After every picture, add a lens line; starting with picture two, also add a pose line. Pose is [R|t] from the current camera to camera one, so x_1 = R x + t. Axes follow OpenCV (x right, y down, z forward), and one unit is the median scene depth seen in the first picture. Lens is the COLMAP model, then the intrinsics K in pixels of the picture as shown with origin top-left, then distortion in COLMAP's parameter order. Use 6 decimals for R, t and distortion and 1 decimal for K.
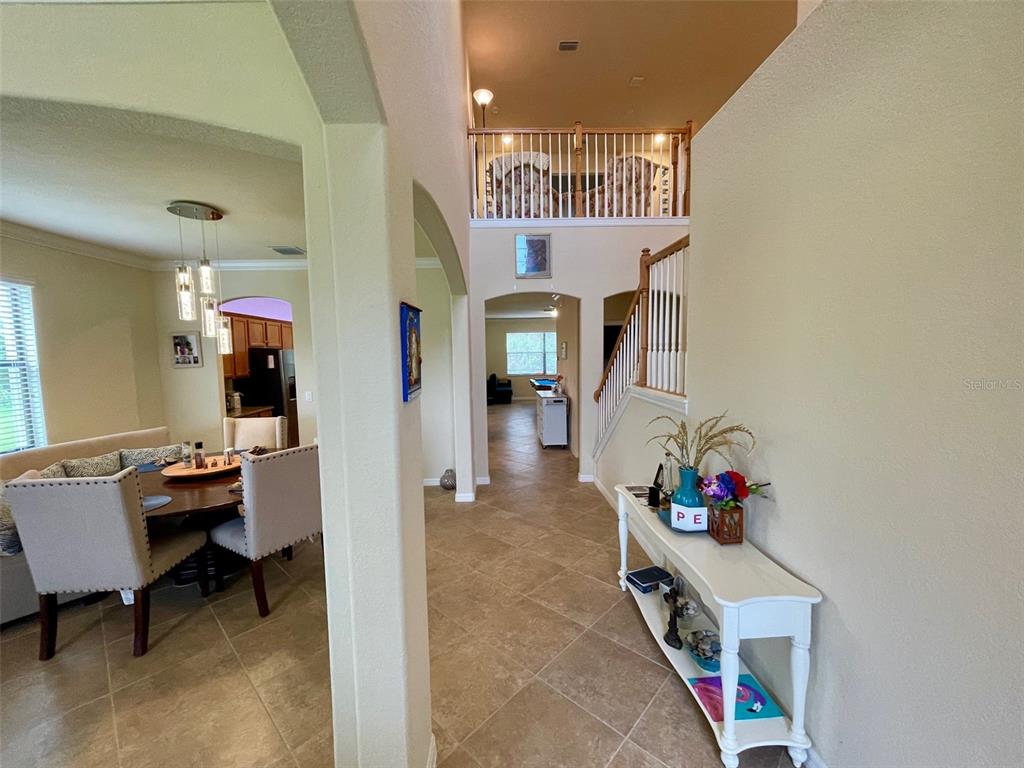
lens RADIAL K [[411.0, 0, 505.5], [0, 411.0, 383.4], [0, 0, 1]] dist [-0.000405, -0.000957]
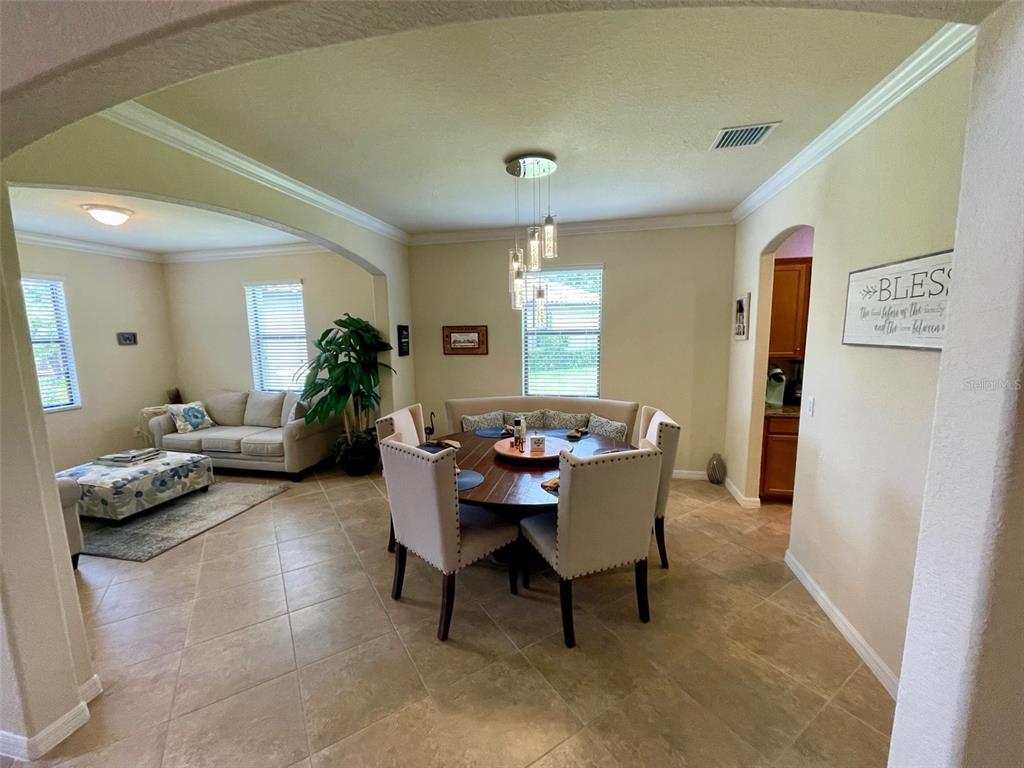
lens RADIAL K [[410.4, 0, 504.7], [0, 410.4, 387.6], [0, 0, 1]] dist [-0.000177, -0.000135]
pose [[-0.254023, 0.152181, -0.955151, 0.177509], [-0.053800, 0.983792, 0.171052, -0.094723], [0.965701, 0.094838, -0.241718, 1.194163]]
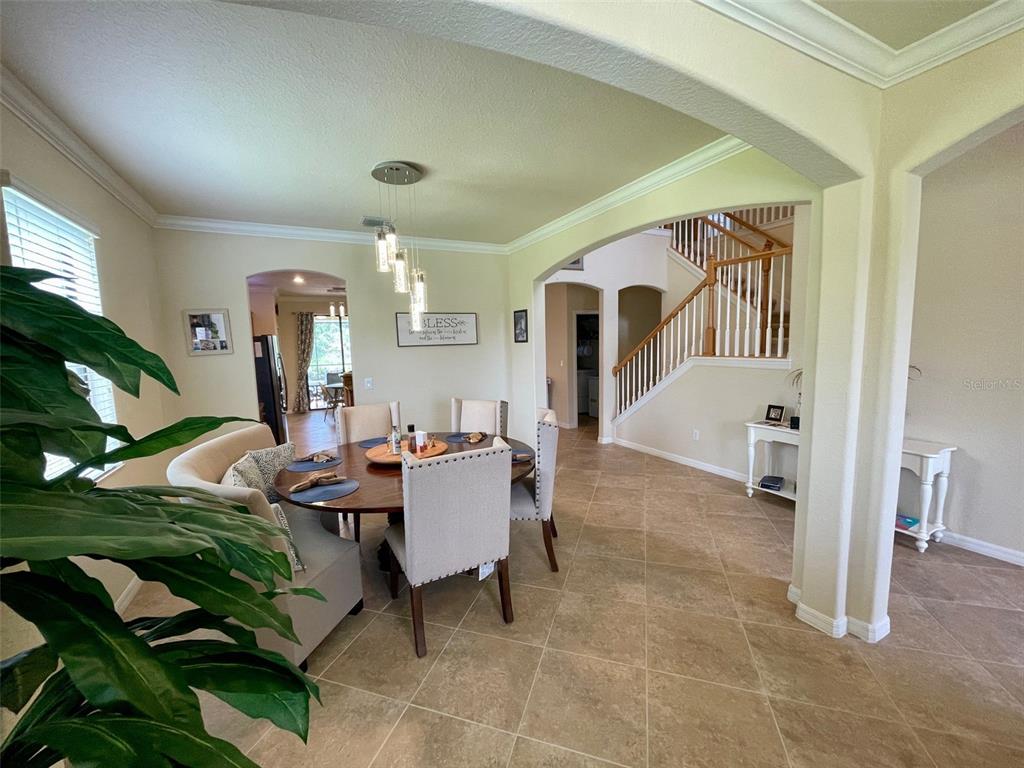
lens RADIAL K [[411.0, 0, 505.5], [0, 411.0, 383.4], [0, 0, 1]] dist [-0.000405, -0.000957]
pose [[0.905045, -0.051059, 0.422239, -0.941098], [0.044579, 0.998688, 0.025212, 0.034762], [-0.422972, -0.003995, 0.906134, 0.062936]]
